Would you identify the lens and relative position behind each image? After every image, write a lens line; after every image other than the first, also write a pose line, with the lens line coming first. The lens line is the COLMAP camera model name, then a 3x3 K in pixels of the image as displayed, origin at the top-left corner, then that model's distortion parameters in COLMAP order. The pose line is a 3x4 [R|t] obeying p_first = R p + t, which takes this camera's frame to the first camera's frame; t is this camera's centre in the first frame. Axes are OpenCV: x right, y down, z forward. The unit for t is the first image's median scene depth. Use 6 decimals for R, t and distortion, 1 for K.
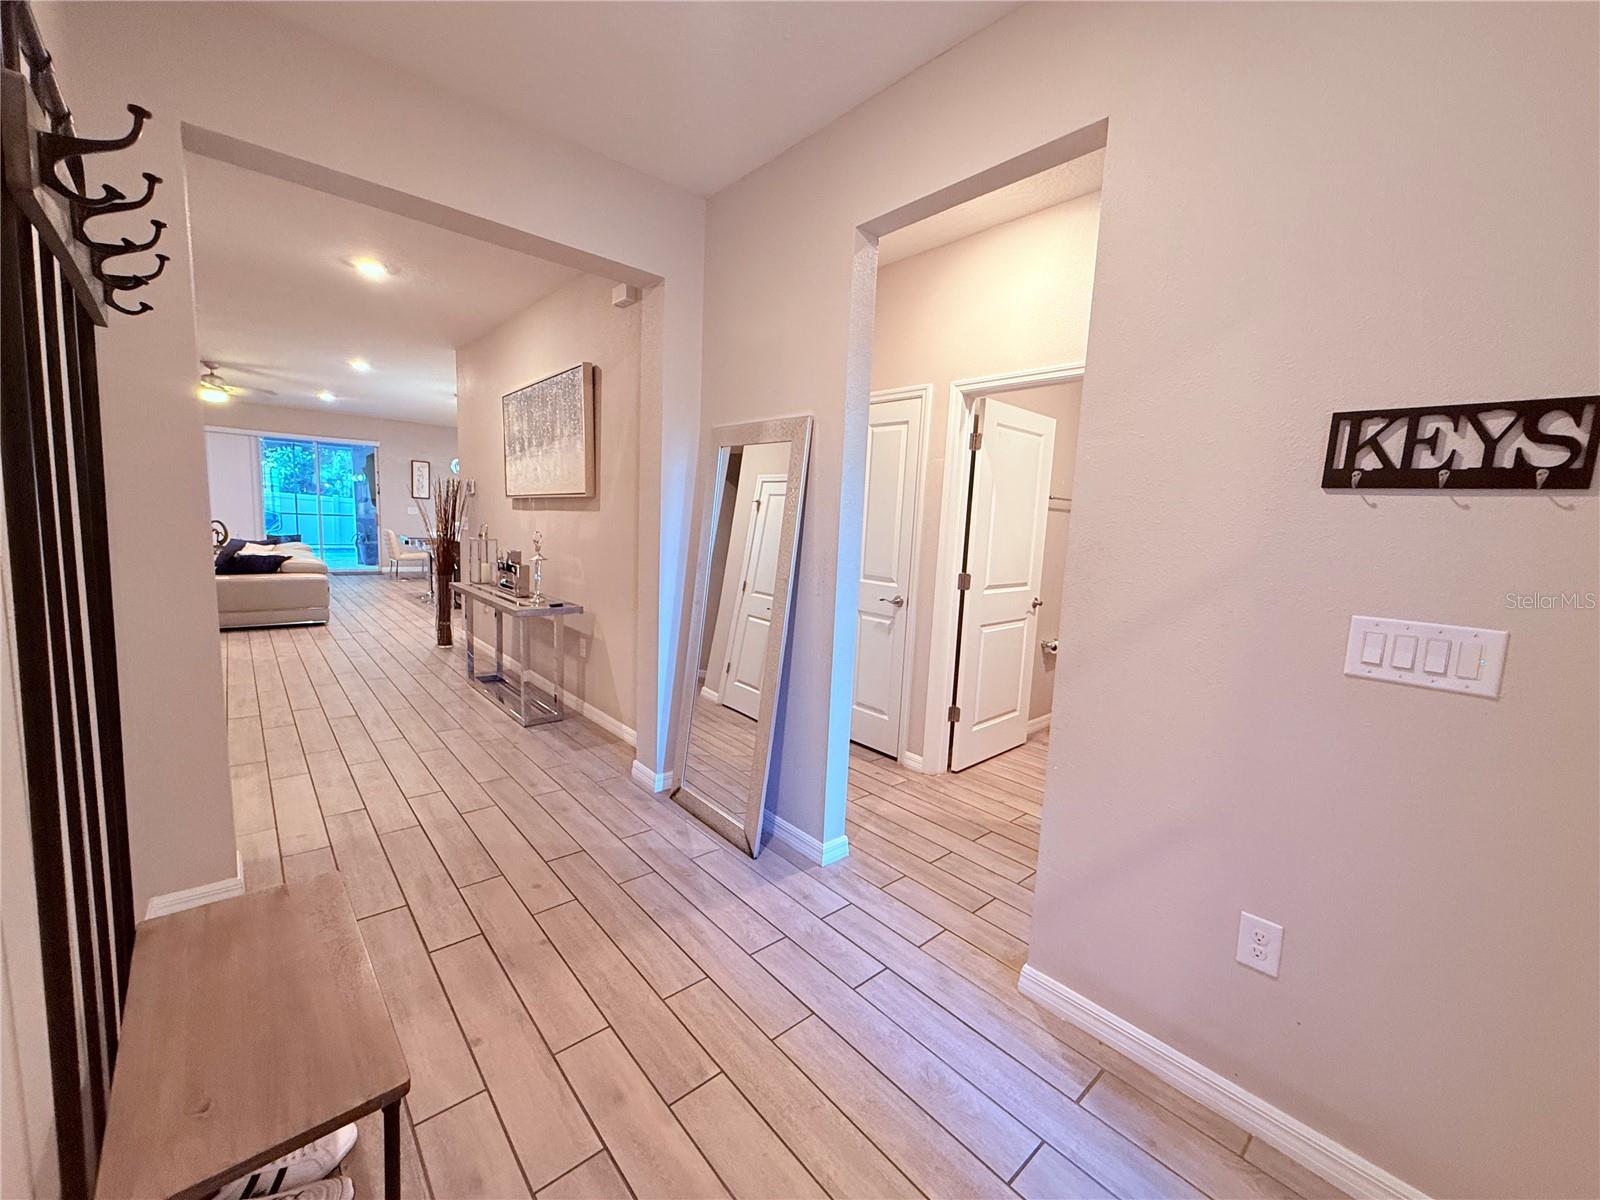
lens RADIAL K [[647.2, 0, 803.5], [0, 647.2, 600.2], [0, 0, 1]] dist [0.001566, -0.000189]
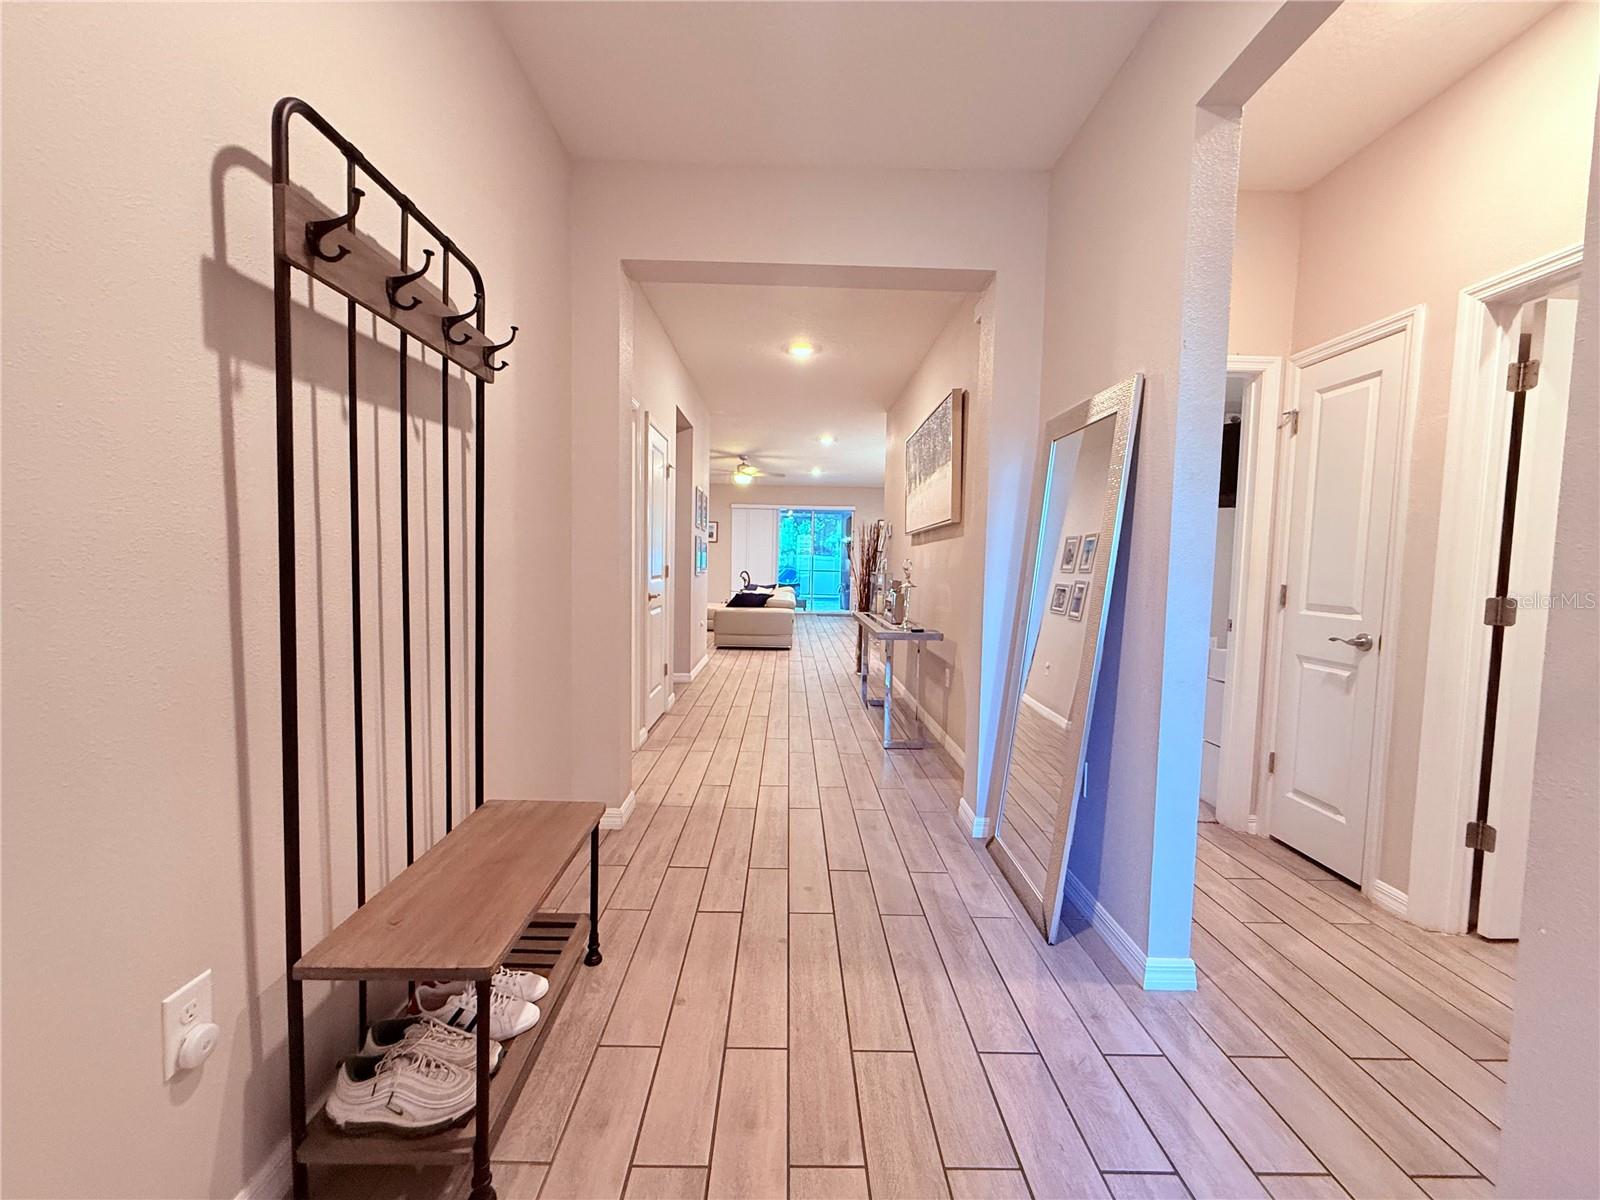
lens RADIAL K [[647.2, 0, 801.6], [0, 647.2, 602.4], [0, 0, 1]] dist [0.001566, -0.000189]
pose [[0.754722, 0.009541, -0.655976, 0.165056], [-0.068093, 0.995633, -0.063862, 0.047431], [0.652502, 0.092865, 0.752075, 0.143682]]
